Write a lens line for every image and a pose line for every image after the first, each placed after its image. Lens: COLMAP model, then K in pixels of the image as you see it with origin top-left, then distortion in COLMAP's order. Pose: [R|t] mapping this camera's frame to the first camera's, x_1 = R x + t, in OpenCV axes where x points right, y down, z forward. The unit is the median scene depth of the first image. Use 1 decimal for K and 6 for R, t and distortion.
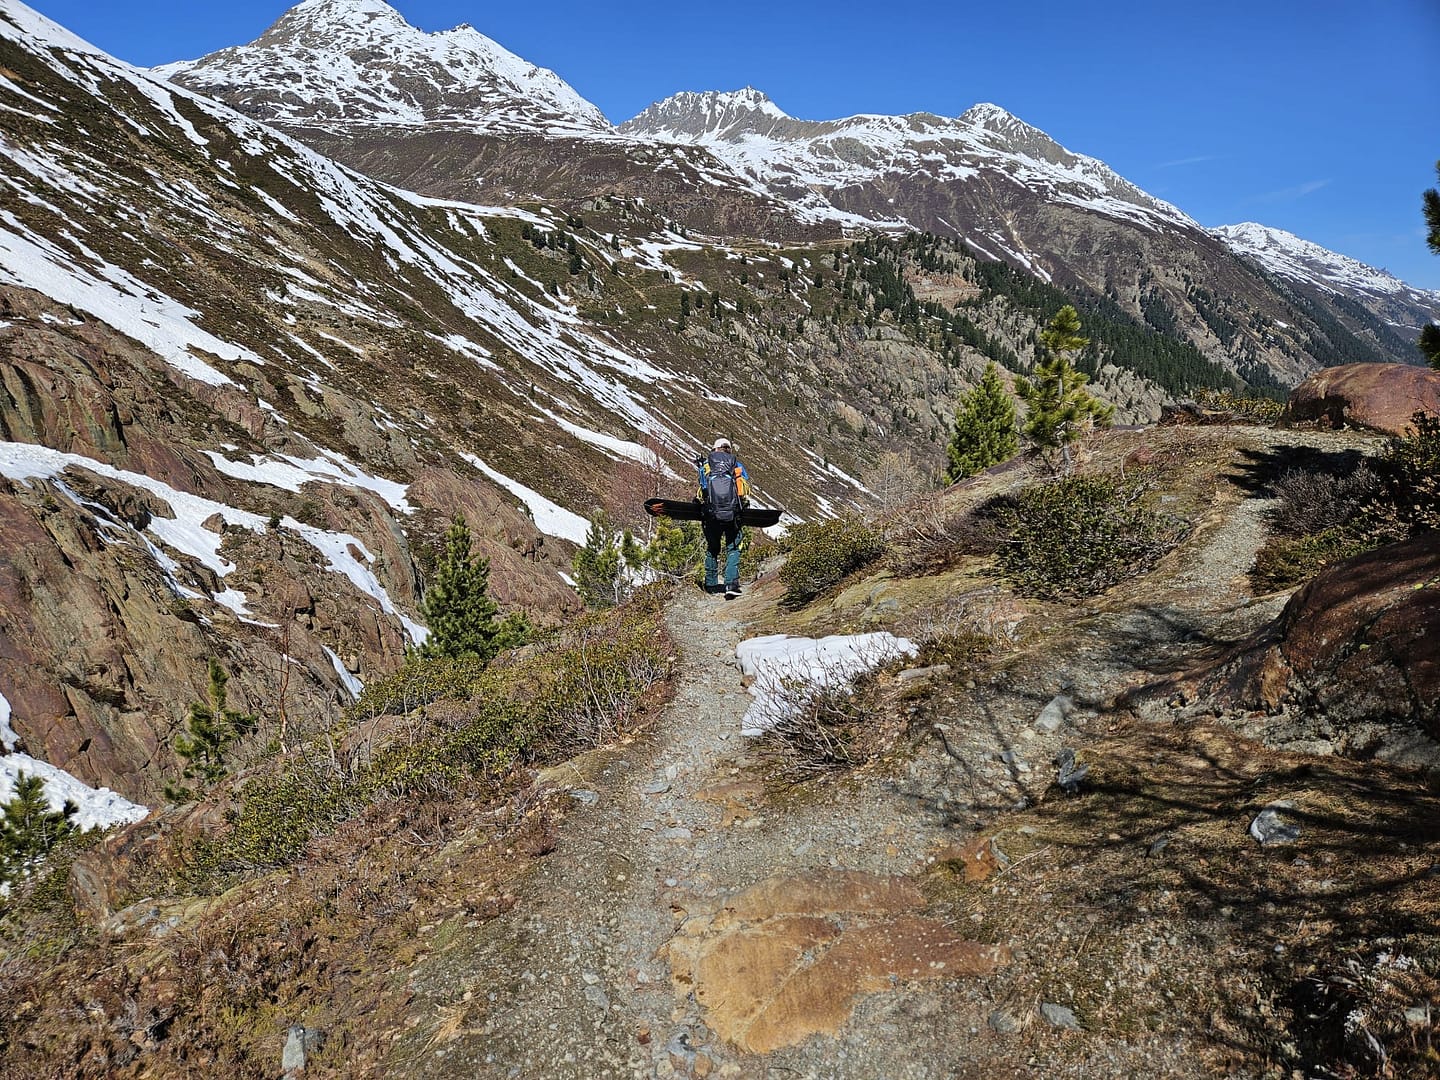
lens RADIAL K [[900.9, 0, 720.0], [0, 900.9, 540.0], [0, 0, 1]] dist [0.070778, -0.052232]
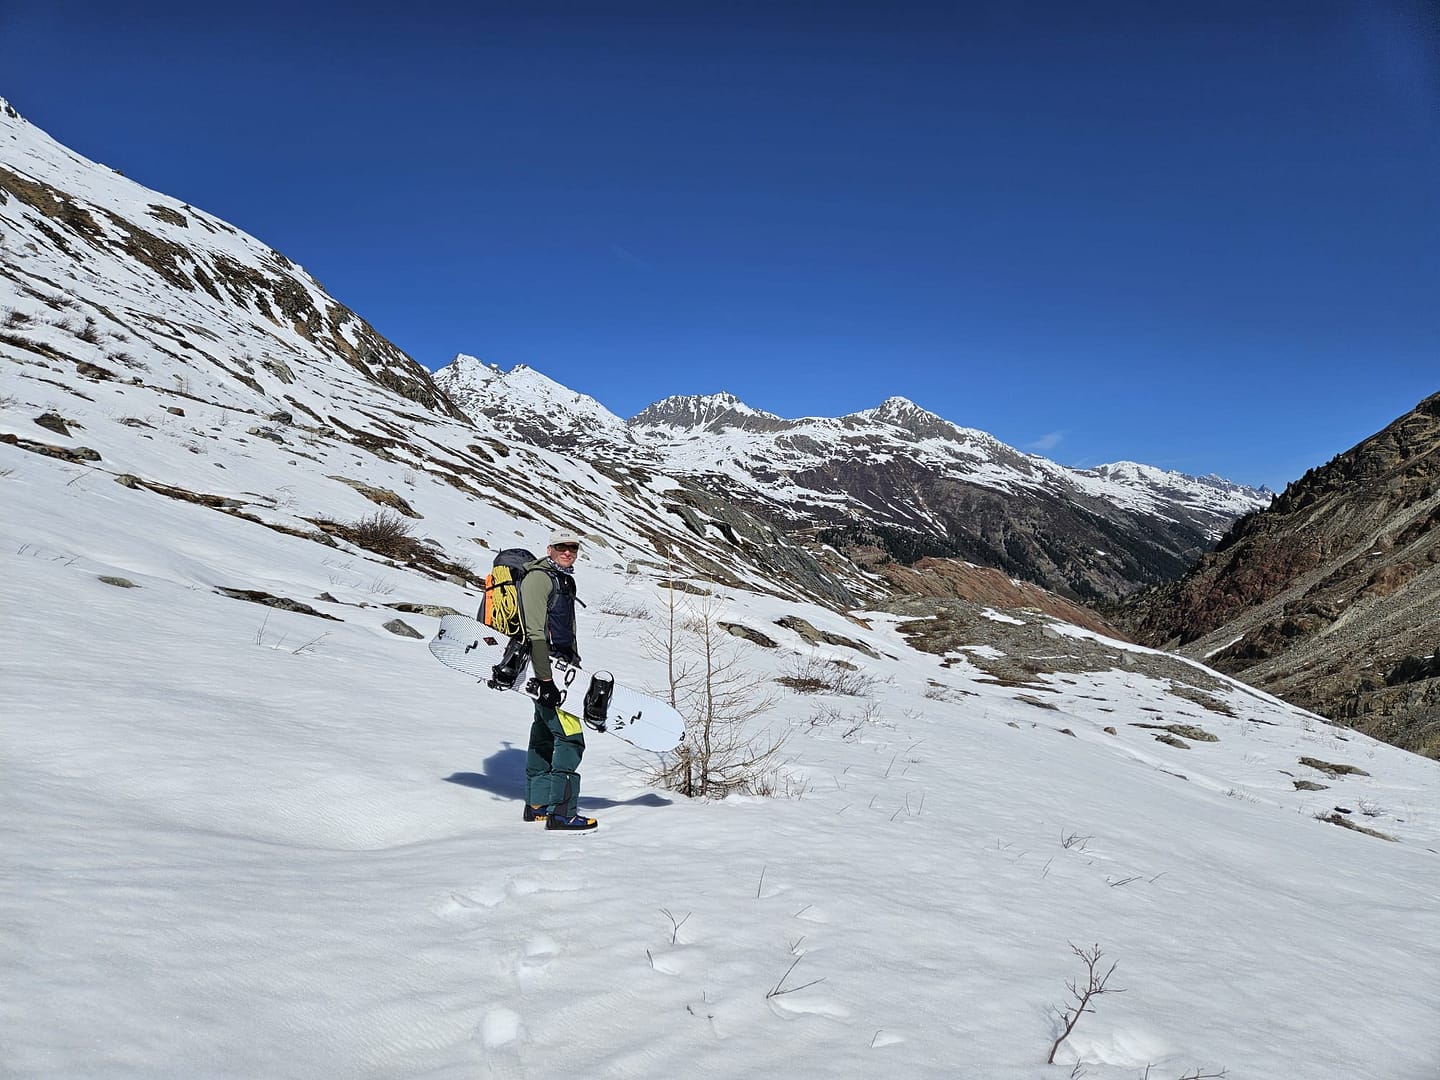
lens RADIAL K [[897.6, 0, 704.3], [0, 897.6, 533.3], [0, 0, 1]] dist [0.065181, -0.078883]
pose [[0.998659, -0.043798, 0.027603, -0.064191], [0.049298, 0.967316, -0.248738, 0.059133], [-0.015807, 0.249765, 0.968178, -0.360161]]
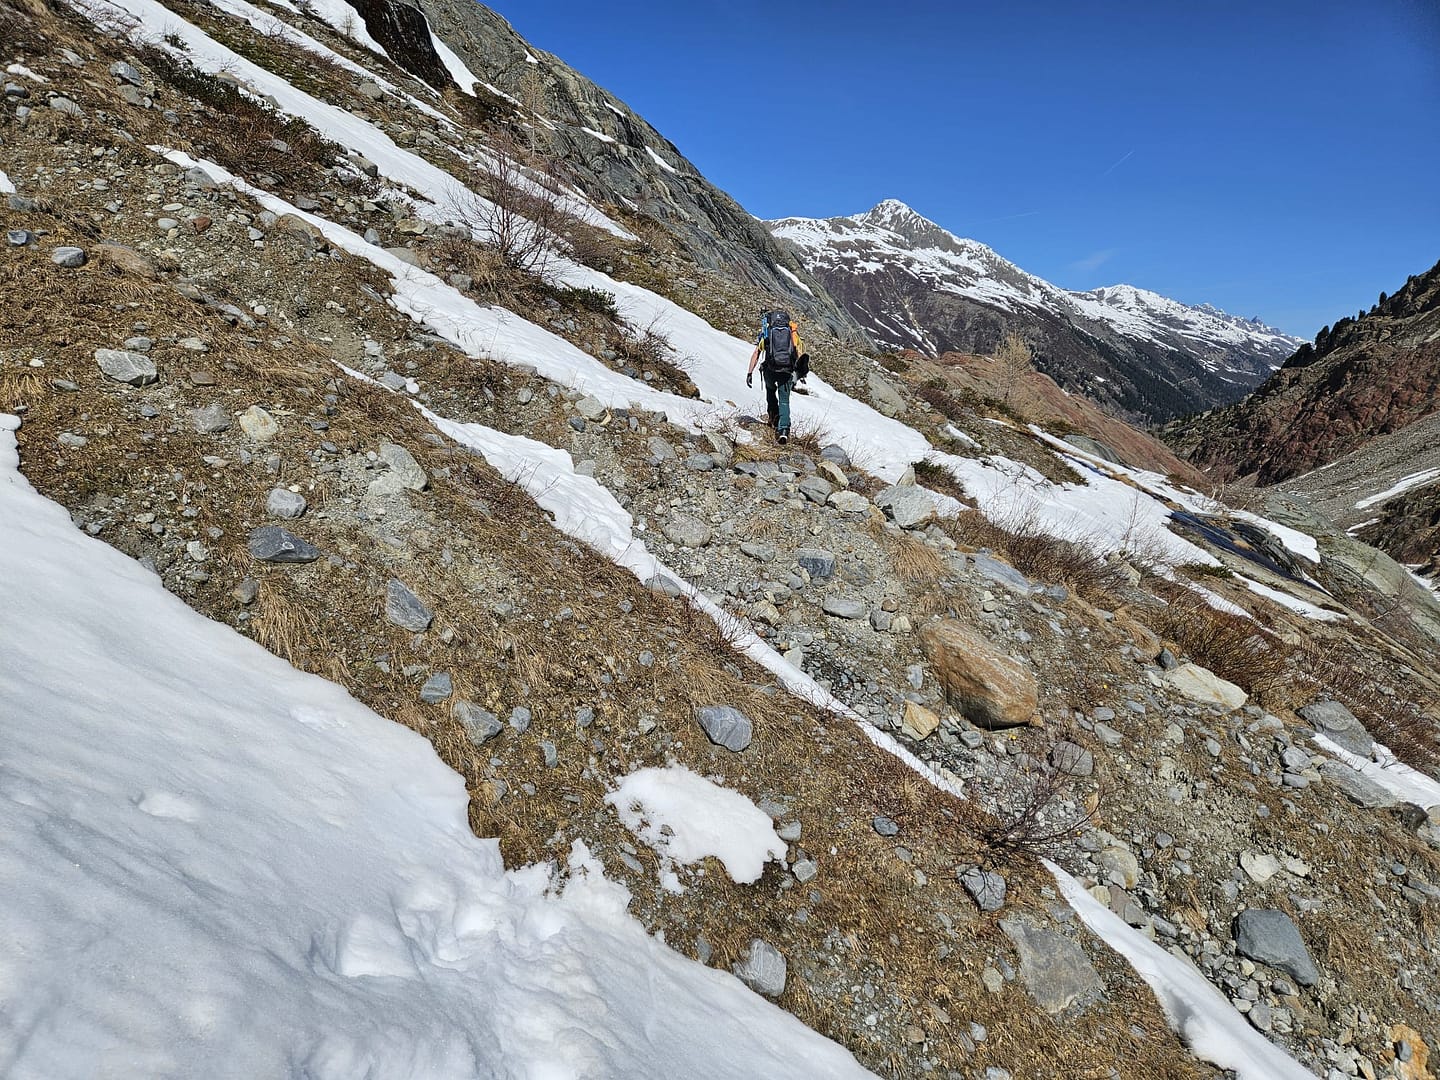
lens RADIAL K [[900.9, 0, 720.0], [0, 900.9, 540.0], [0, 0, 1]] dist [0.070778, -0.052232]
pose [[0.997472, -0.026779, 0.065823, -0.049003], [0.029959, 0.998407, -0.047803, 0.046552], [-0.064438, 0.049654, 0.996686, -0.268035]]
